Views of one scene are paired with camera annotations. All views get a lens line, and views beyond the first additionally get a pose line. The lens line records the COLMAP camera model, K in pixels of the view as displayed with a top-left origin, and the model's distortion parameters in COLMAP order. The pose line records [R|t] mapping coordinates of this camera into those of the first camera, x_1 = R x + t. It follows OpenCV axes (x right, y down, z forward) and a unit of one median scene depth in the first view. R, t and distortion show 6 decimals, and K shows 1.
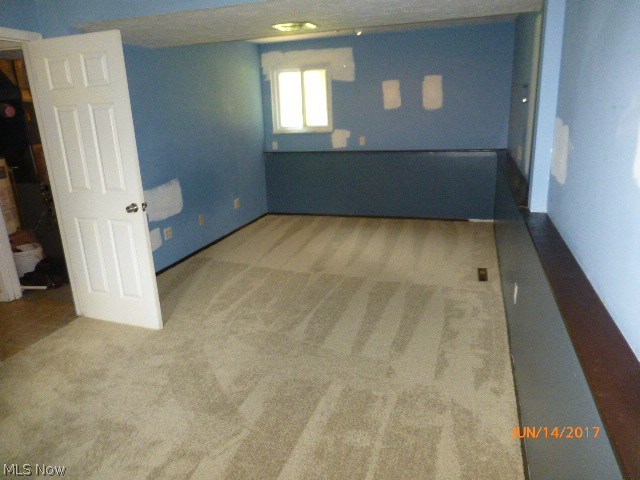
lens RADIAL K [[471.4, 0, 320.9], [0, 471.4, 240.4], [0, 0, 1]] dist [-0.013157, 0.000007]
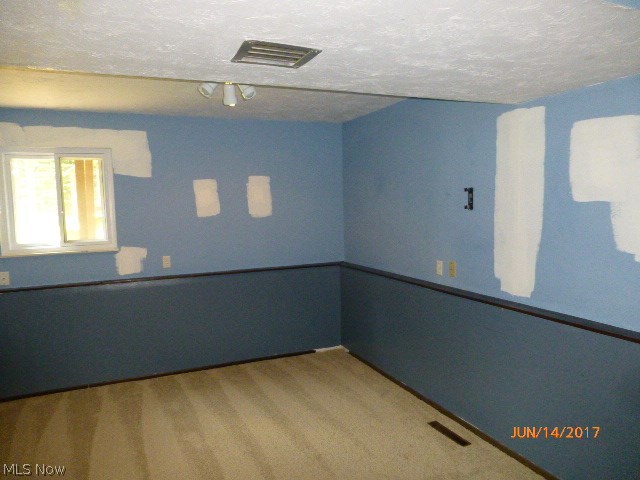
lens RADIAL K [[471.4, 0, 319.3], [0, 471.4, 238.6], [0, 0, 1]] dist [-0.013157, 0.000007]
pose [[0.752523, -0.027555, 0.657989, -0.199937], [0.174726, 0.971672, -0.159138, -0.098701], [-0.634964, 0.234723, 0.736020, 0.358048]]
